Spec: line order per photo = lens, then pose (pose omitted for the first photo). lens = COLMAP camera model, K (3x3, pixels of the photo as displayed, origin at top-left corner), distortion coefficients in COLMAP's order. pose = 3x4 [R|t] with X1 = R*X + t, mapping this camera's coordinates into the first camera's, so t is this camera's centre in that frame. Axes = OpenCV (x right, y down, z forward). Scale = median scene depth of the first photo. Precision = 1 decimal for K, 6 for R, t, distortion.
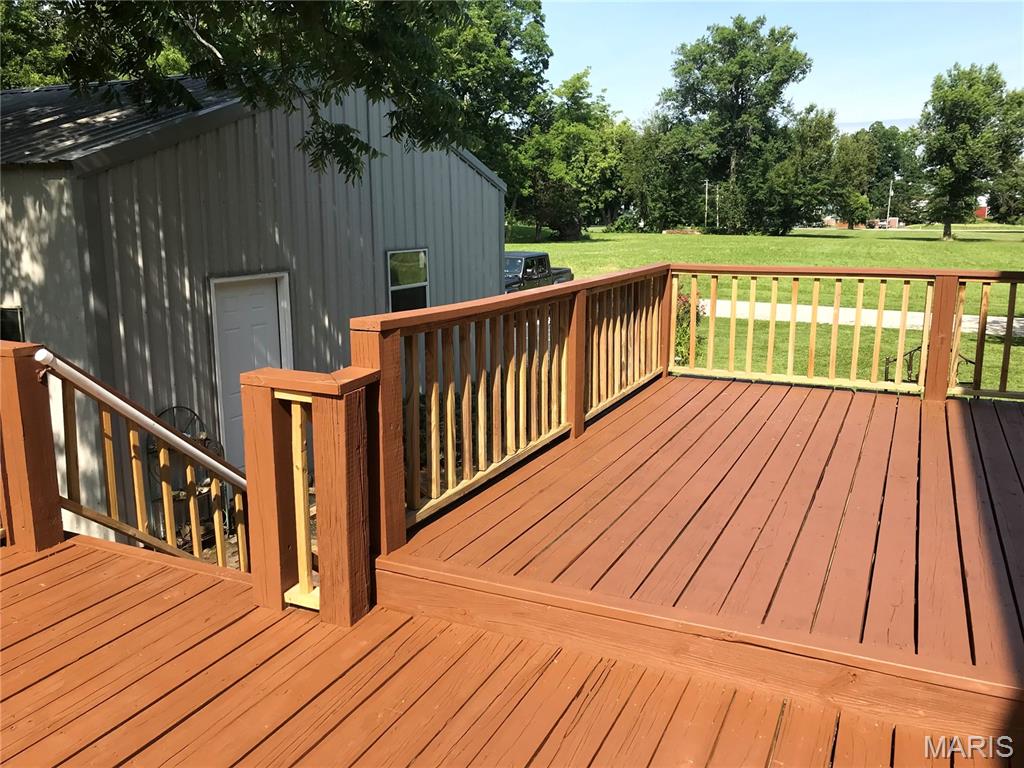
lens RADIAL K [[855.6, 0, 512.0], [0, 855.6, 384.0], [0, 0, 1]] dist [0.007845, 0.004546]
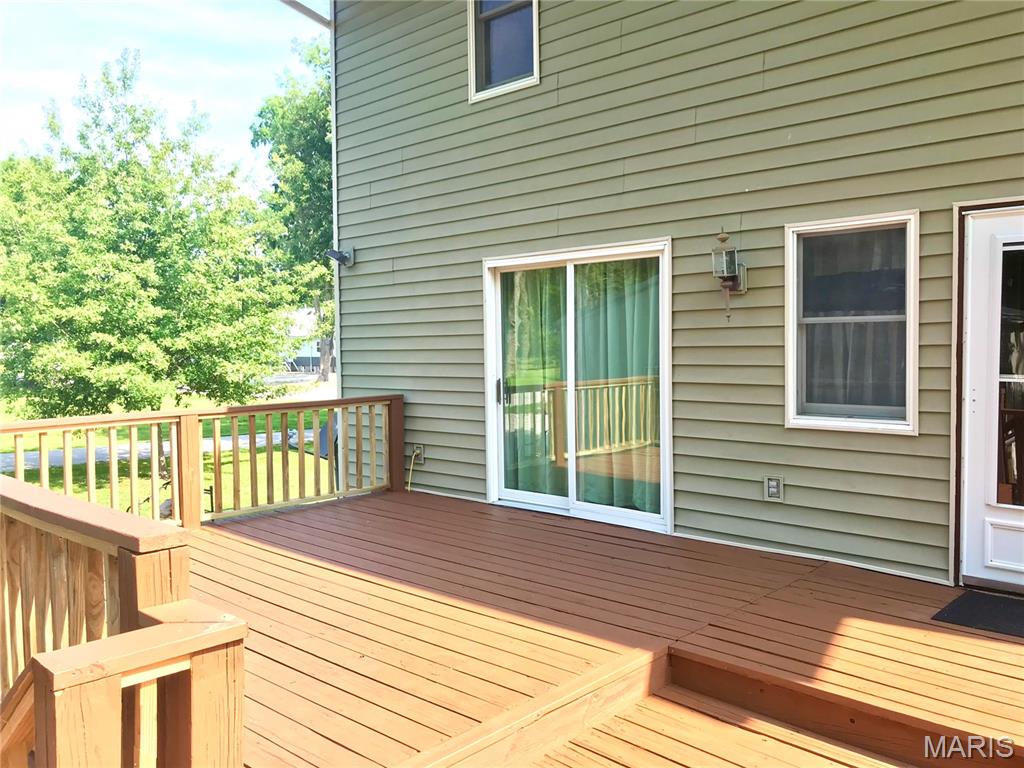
lens RADIAL K [[855.6, 0, 512.0], [0, 855.6, 384.0], [0, 0, 1]] dist [0.007845, 0.004546]
pose [[0.311129, -0.058622, 0.948558, -0.759354], [0.201942, 0.979381, -0.005710, -0.137109], [-0.928665, 0.193330, 0.316552, 0.510672]]
